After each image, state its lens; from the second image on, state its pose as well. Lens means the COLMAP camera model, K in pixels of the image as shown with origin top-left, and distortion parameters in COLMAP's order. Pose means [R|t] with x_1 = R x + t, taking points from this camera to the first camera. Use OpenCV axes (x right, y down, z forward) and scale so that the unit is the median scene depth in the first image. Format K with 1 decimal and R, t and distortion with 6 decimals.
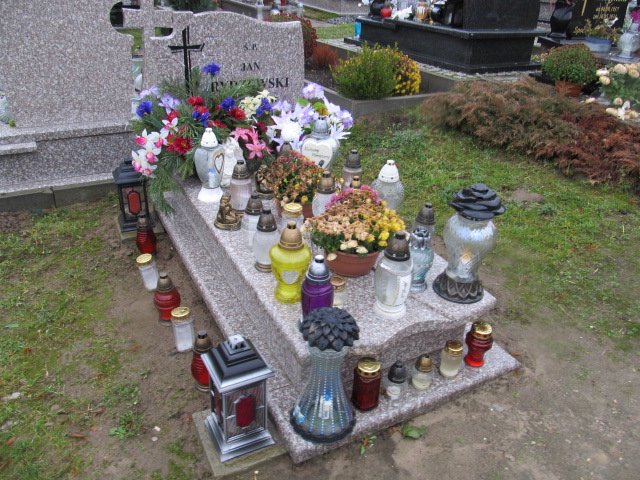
lens RADIAL K [[530.5, 0, 319.4], [0, 530.5, 240.8], [0, 0, 1]] dist [-0.036653, 0.000808]
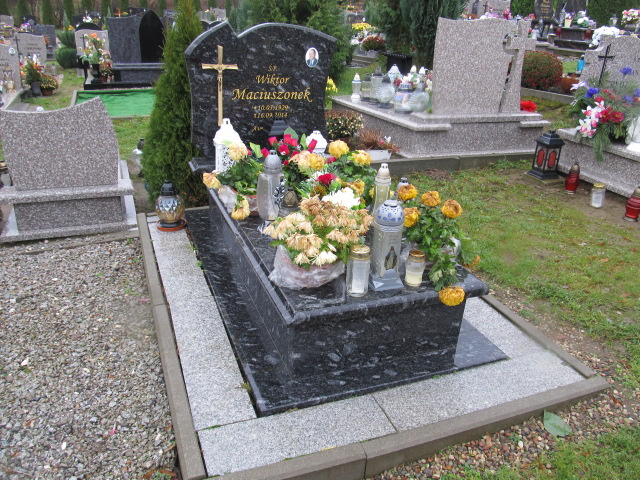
lens RADIAL K [[530.5, 0, 319.4], [0, 530.5, 239.4], [0, 0, 1]] dist [-0.036653, 0.000808]
pose [[0.993966, 0.041667, -0.101468, -0.762409], [-0.051775, 0.993728, -0.099114, 0.297451], [0.096702, 0.103770, 0.989889, -0.446012]]
